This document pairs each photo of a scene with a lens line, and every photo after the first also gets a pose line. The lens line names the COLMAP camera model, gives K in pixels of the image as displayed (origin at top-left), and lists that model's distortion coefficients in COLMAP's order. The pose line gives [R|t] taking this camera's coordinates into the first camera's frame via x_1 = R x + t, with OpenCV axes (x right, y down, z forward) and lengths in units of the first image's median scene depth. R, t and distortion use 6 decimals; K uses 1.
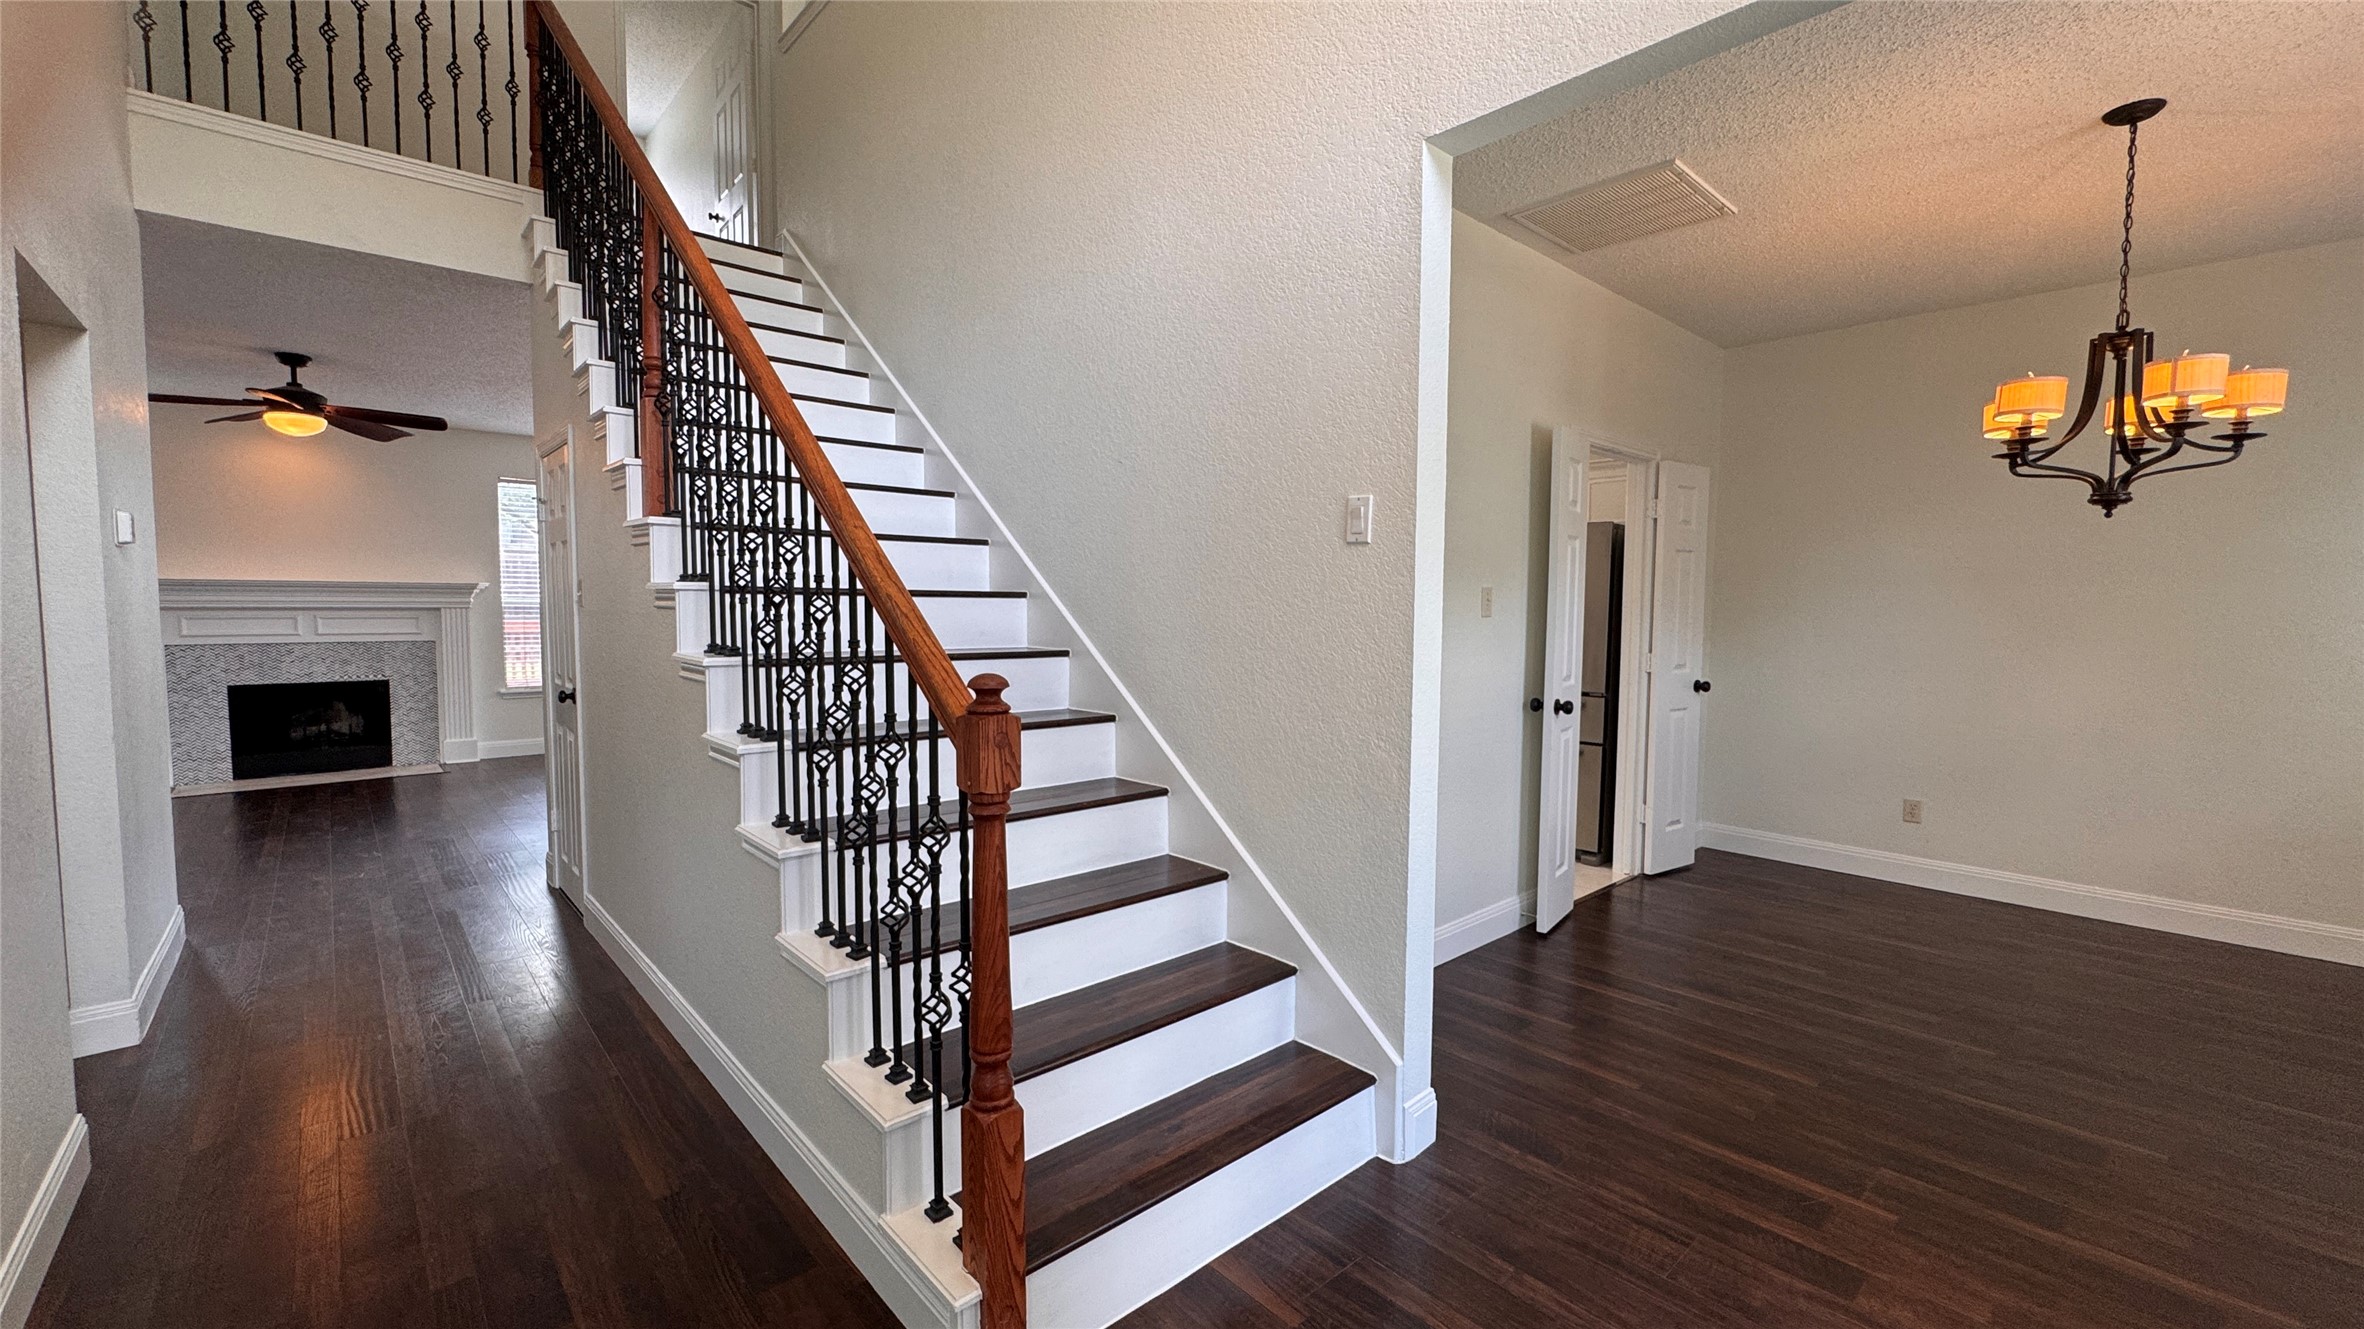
lens RADIAL K [[944.9, 0, 1171.4], [0, 944.9, 674.5], [0, 0, 1]] dist [-0.003935, -0.000056]
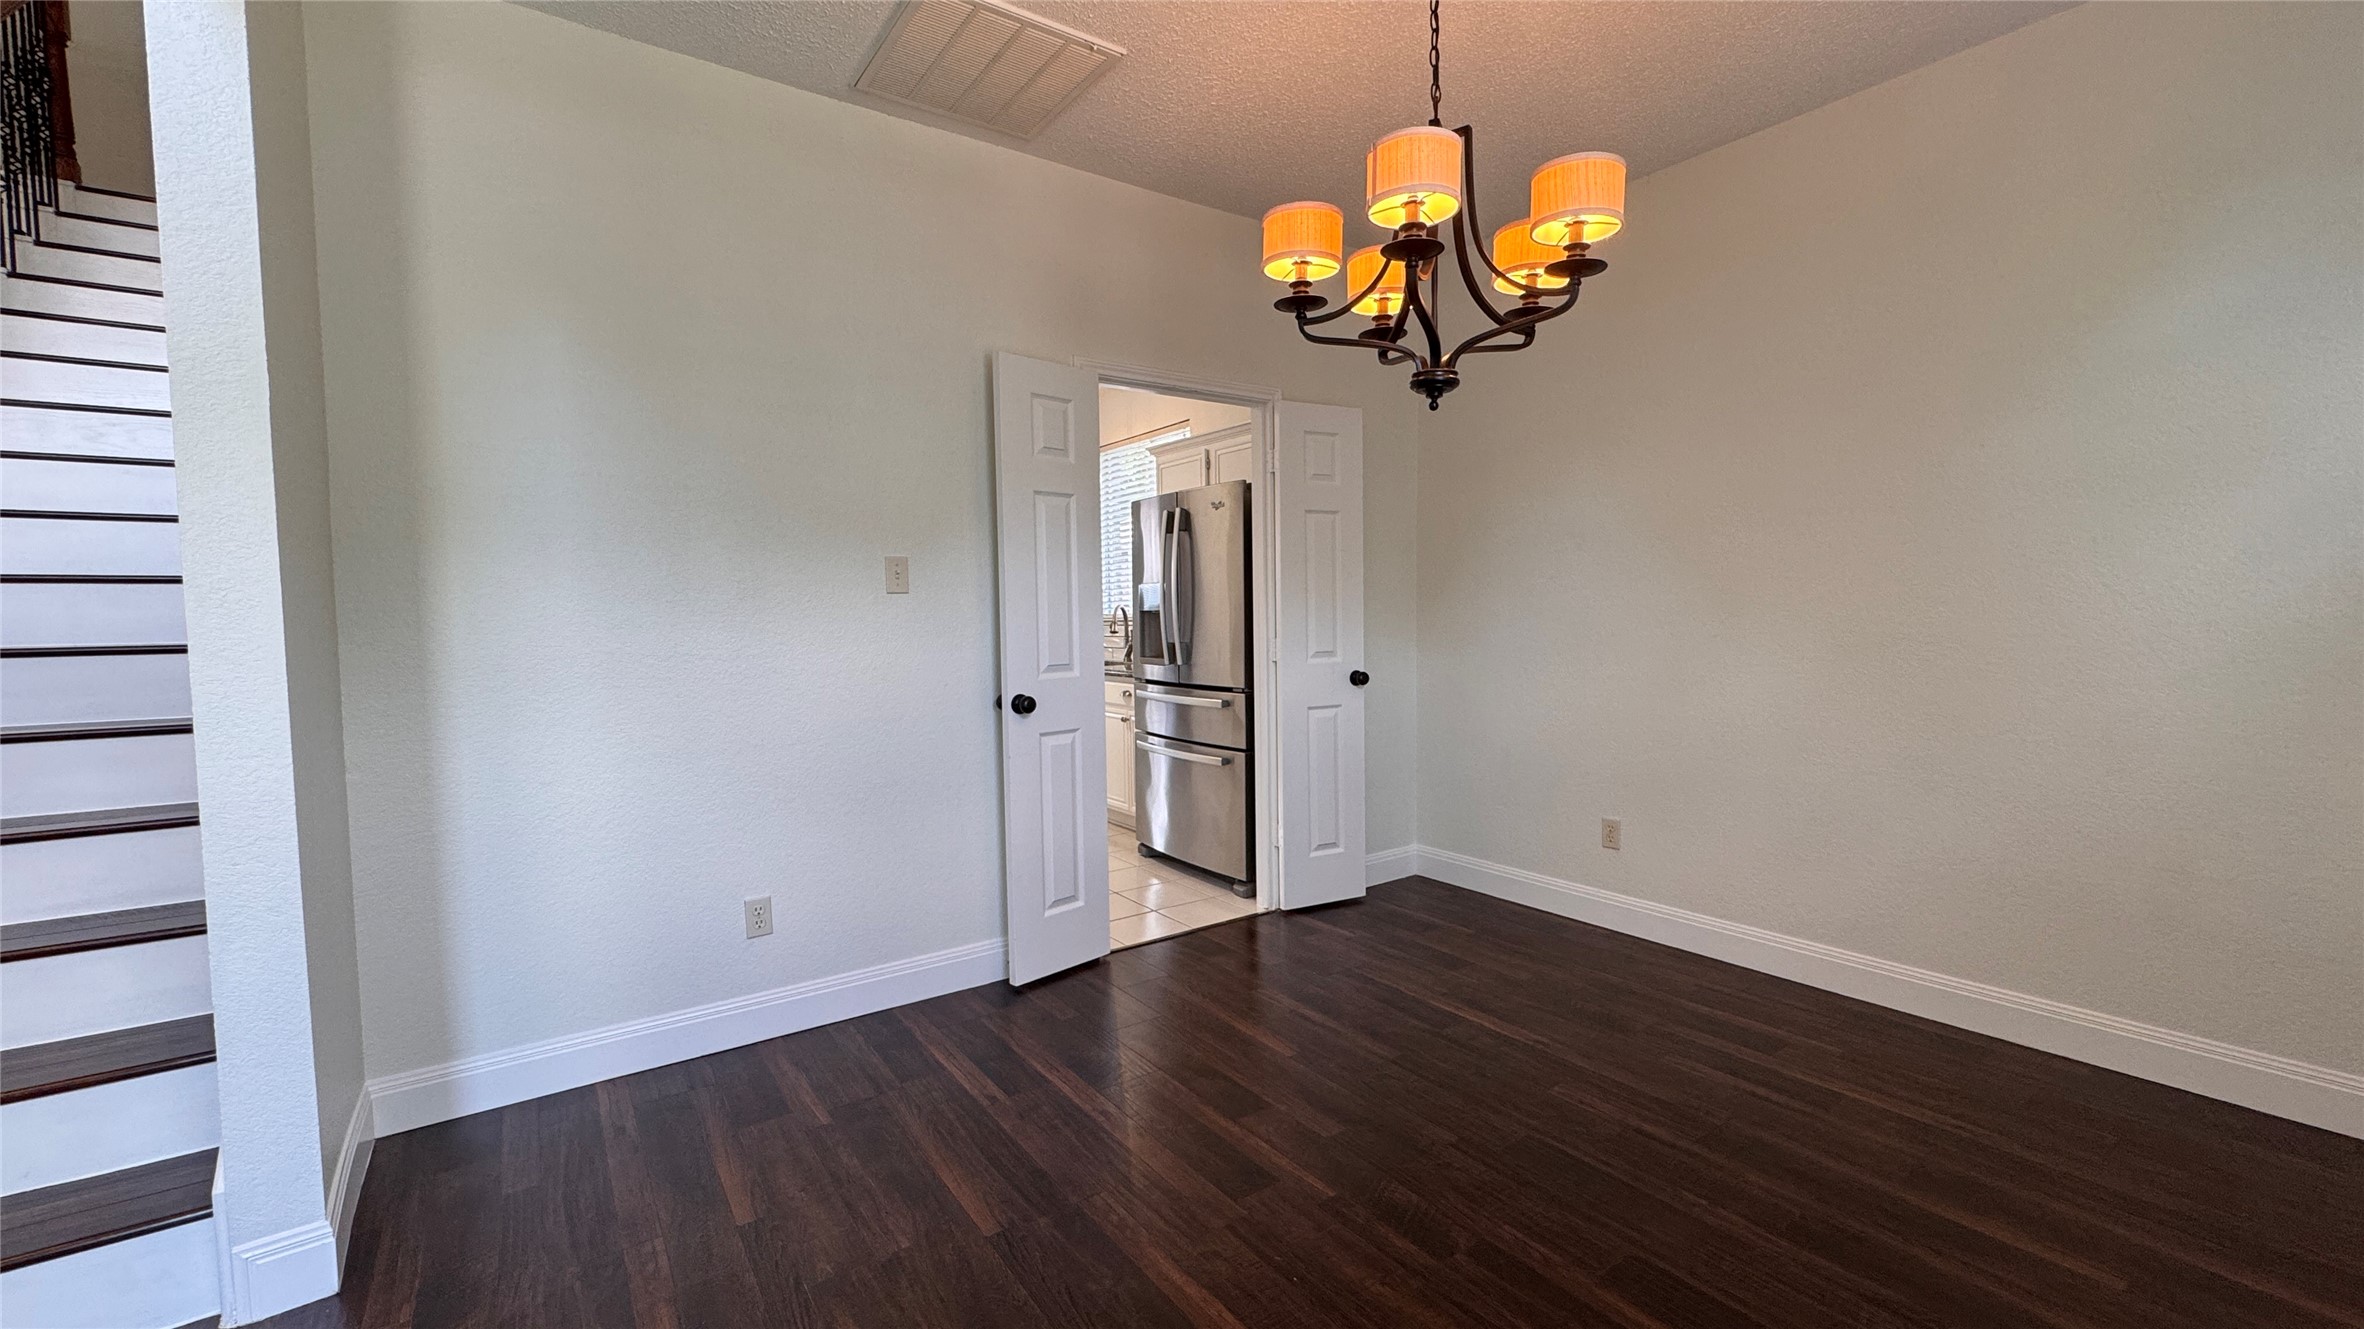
lens RADIAL K [[944.9, 0, 1177.6], [0, 944.9, 678.1], [0, 0, 1]] dist [-0.003935, -0.000056]
pose [[0.993107, -0.015970, -0.116119, 0.624083], [0.015381, 0.999864, -0.005970, 0.018324], [0.116199, 0.004143, 0.993217, 0.215932]]
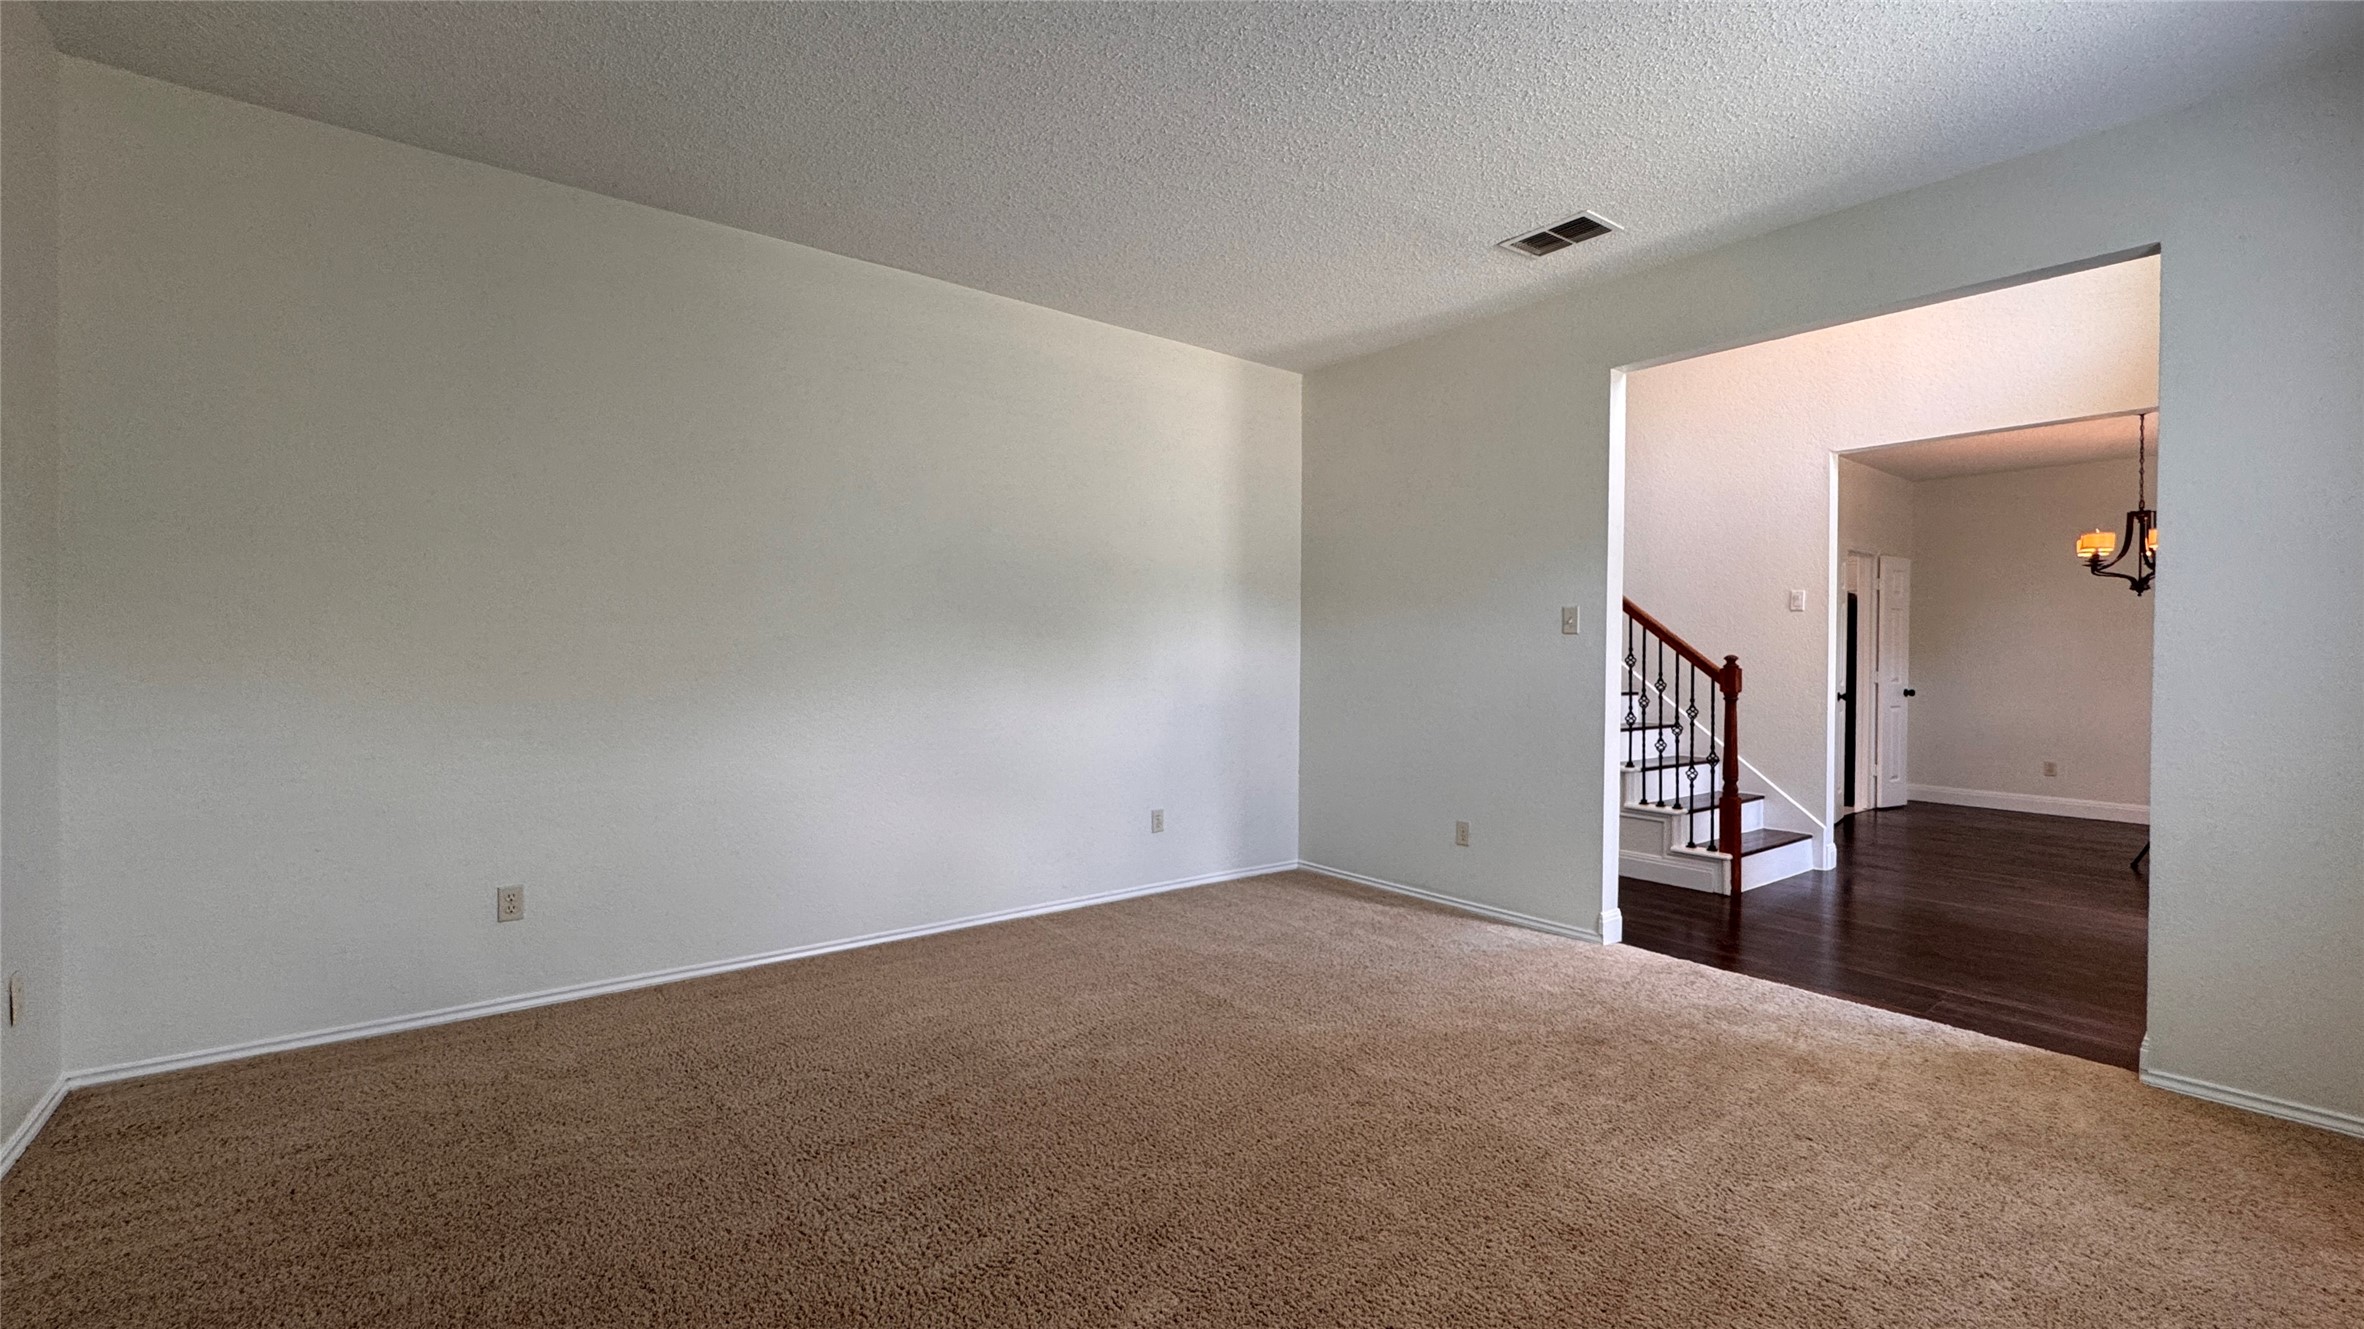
lens RADIAL K [[944.9, 0, 1193.0], [0, 944.9, 673.1], [0, 0, 1]] dist [-0.003935, -0.000056]
pose [[0.997340, 0.000717, -0.072883, -0.678861], [-0.004859, 0.998381, -0.056665, 0.095186], [0.072724, 0.056869, 0.995729, -0.872643]]
